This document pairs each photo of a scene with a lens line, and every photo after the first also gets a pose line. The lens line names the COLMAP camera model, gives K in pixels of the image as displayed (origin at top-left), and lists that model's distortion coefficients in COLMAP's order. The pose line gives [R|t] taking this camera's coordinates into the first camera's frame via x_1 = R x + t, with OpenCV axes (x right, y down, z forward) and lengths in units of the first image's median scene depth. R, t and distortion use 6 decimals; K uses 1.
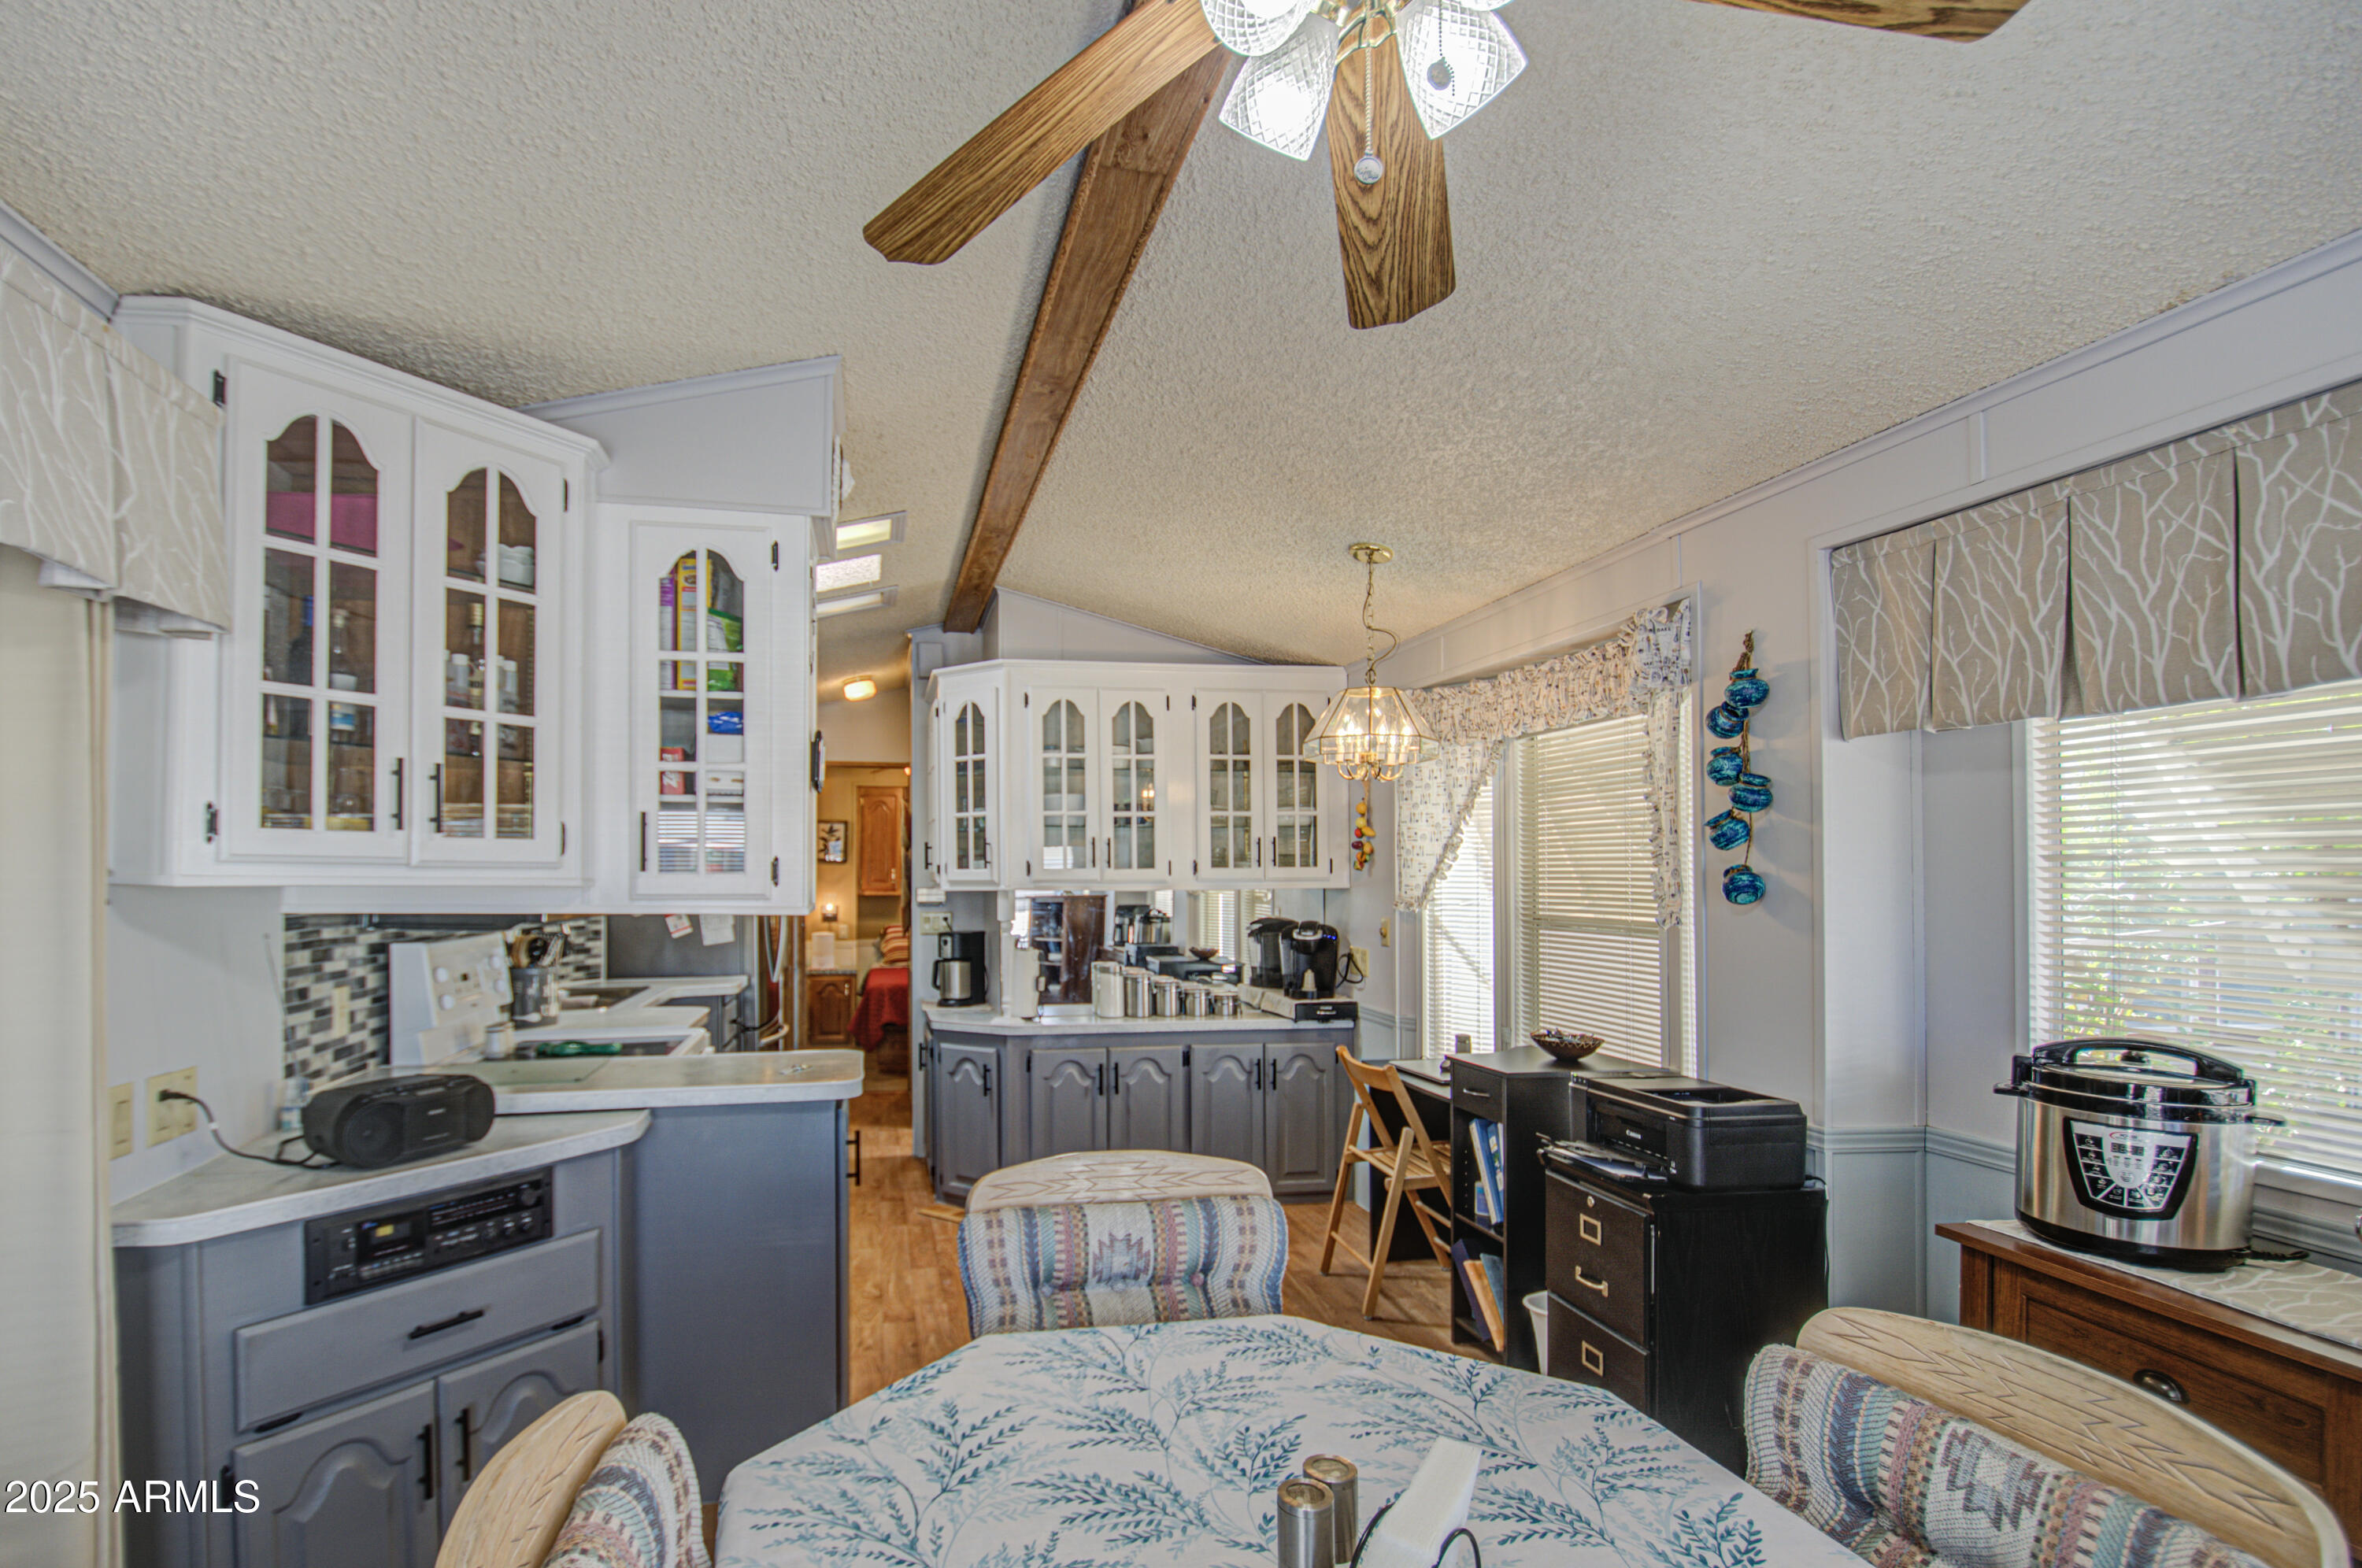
lens RADIAL K [[1177.9, 0, 1030.6], [0, 1177.9, 853.1], [0, 0, 1]] dist [0.034707, -0.023889]
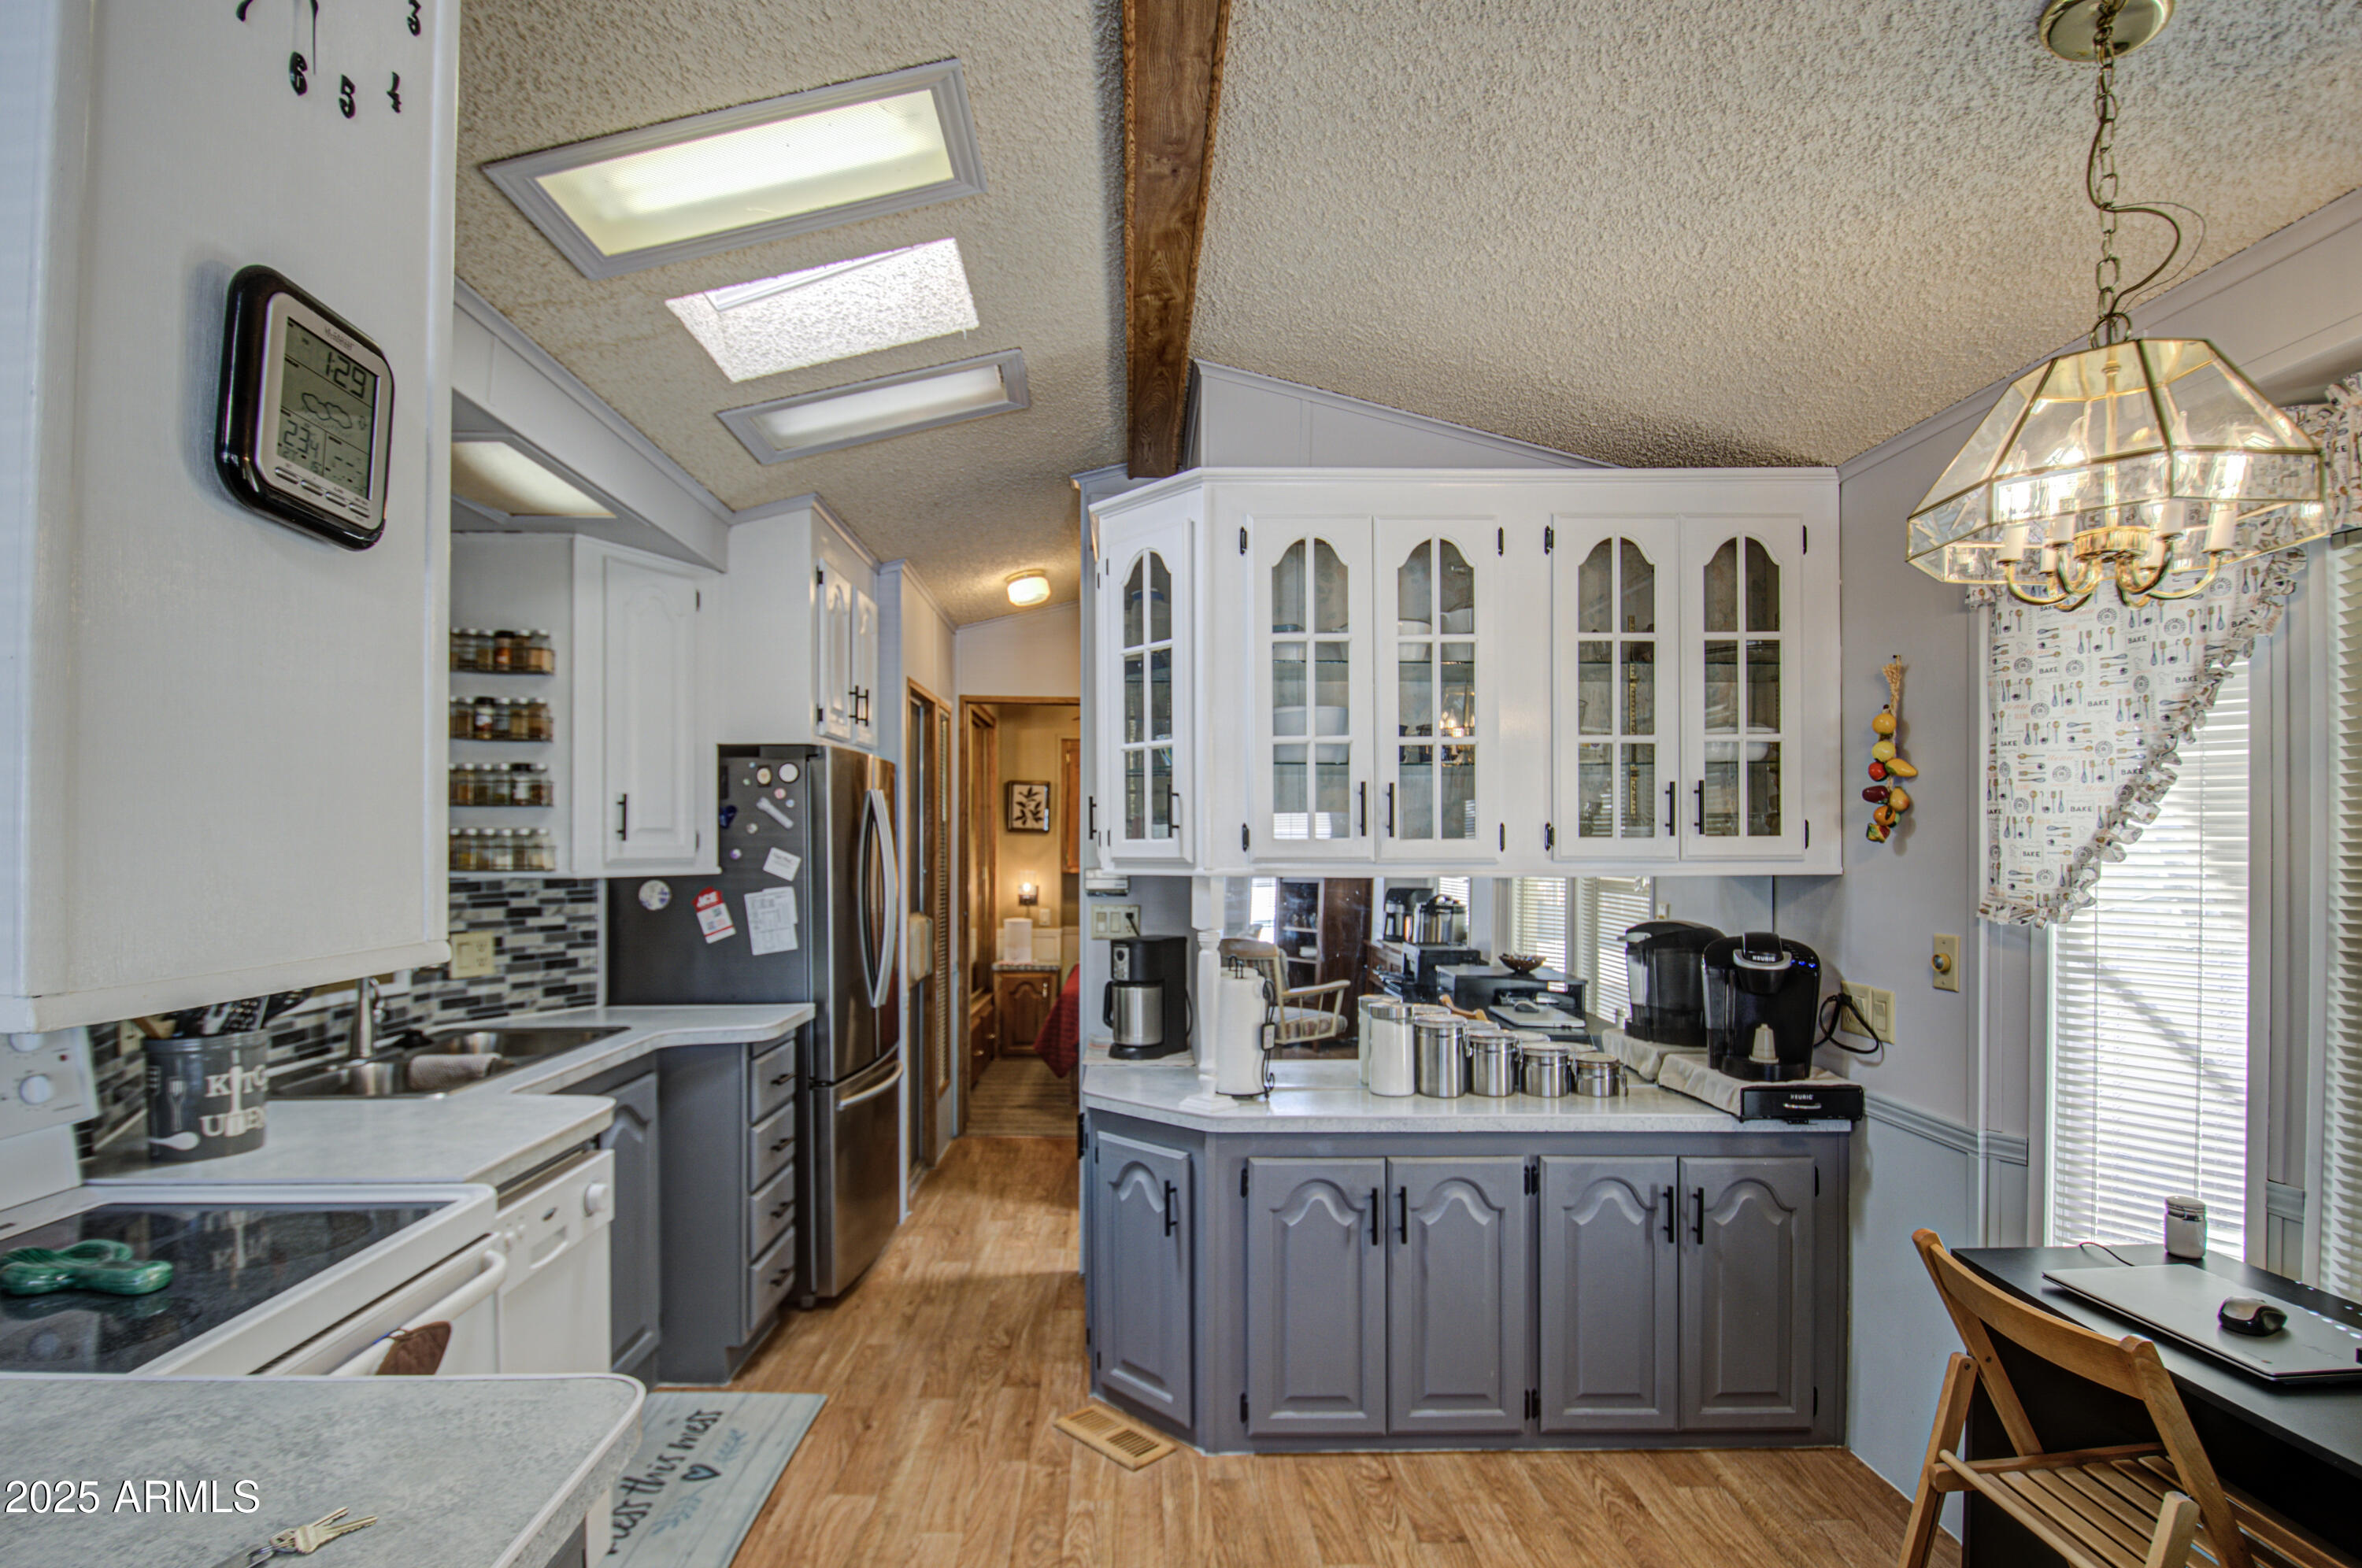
lens RADIAL K [[1120.4, 0, 1122.1], [0, 1120.4, 852.1], [0, 0, 1]] dist [0.020662, -0.029119]
pose [[0.988801, 0.003271, -0.149205, 0.022126], [0.000037, 0.999754, 0.022165, 0.008857], [0.149240, -0.021923, 0.988558, 0.505952]]
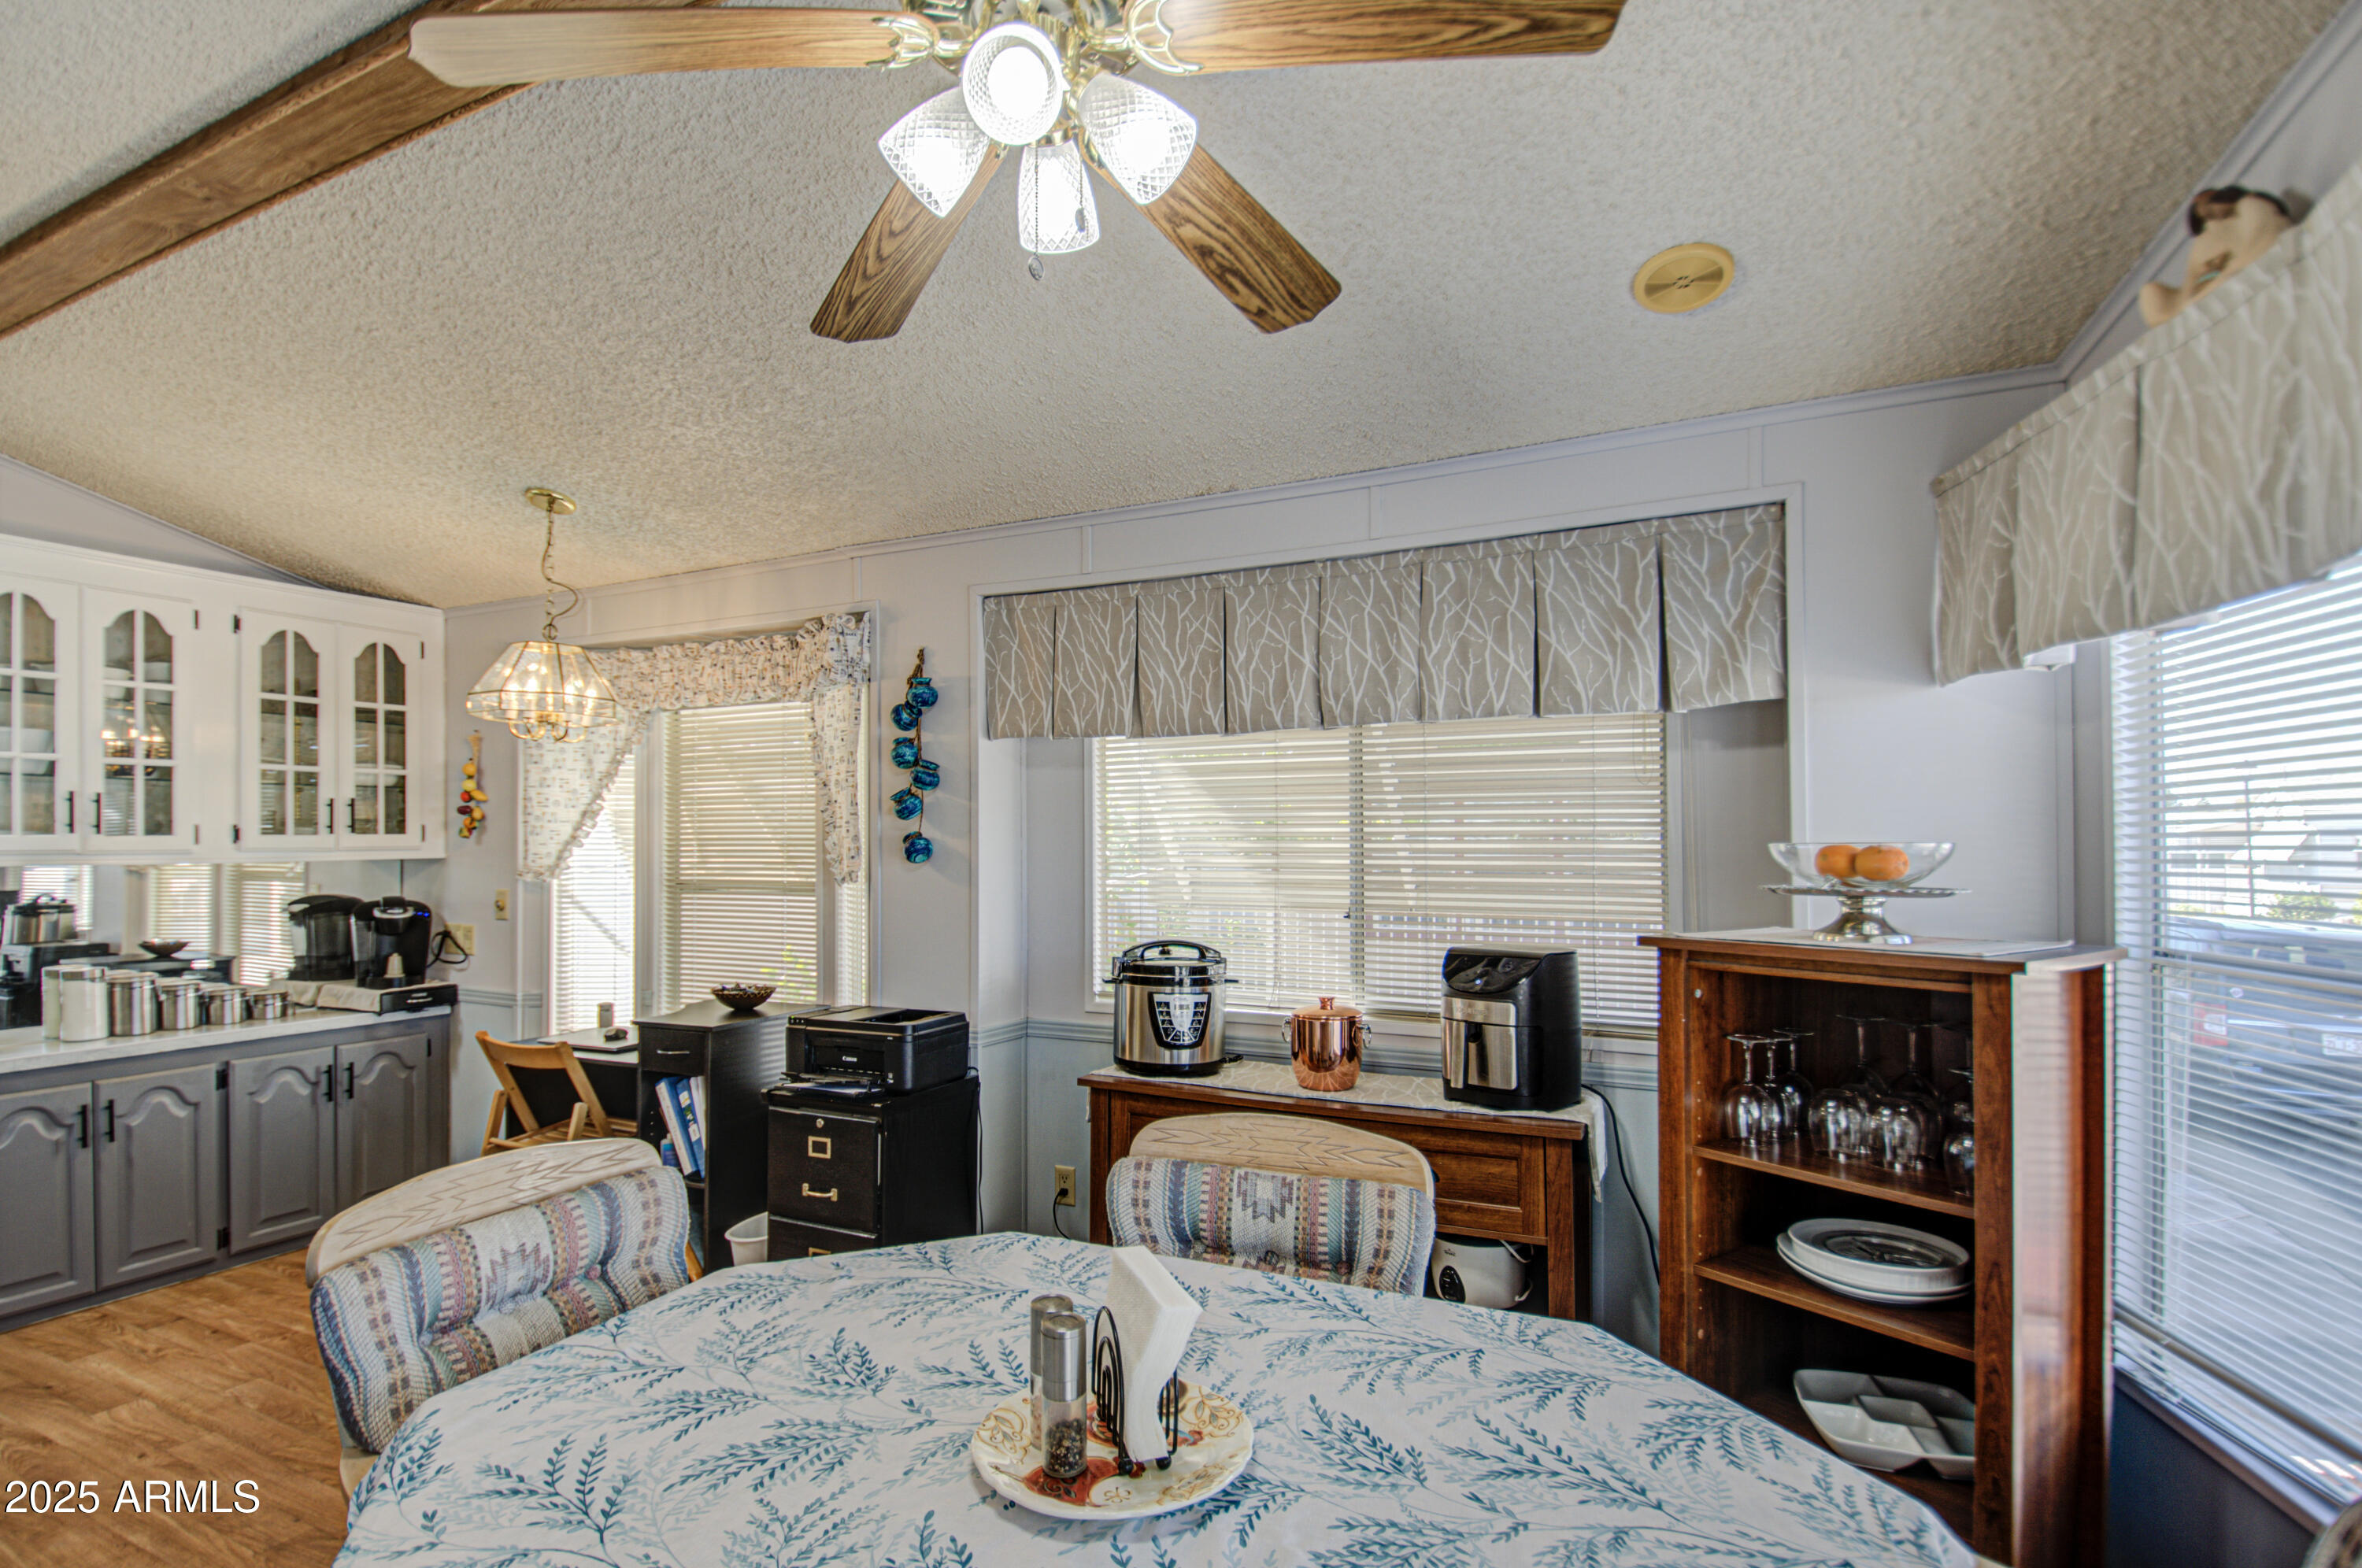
lens RADIAL K [[1153.4, 0, 1181.4], [0, 1153.4, 824.0], [0, 0, 1]] dist [0.044514, -0.035585]
pose [[0.566745, 0.011929, 0.823807, -0.164458], [-0.011098, 0.999915, -0.006844, 0.004402], [-0.823818, -0.005264, 0.566830, 0.047017]]
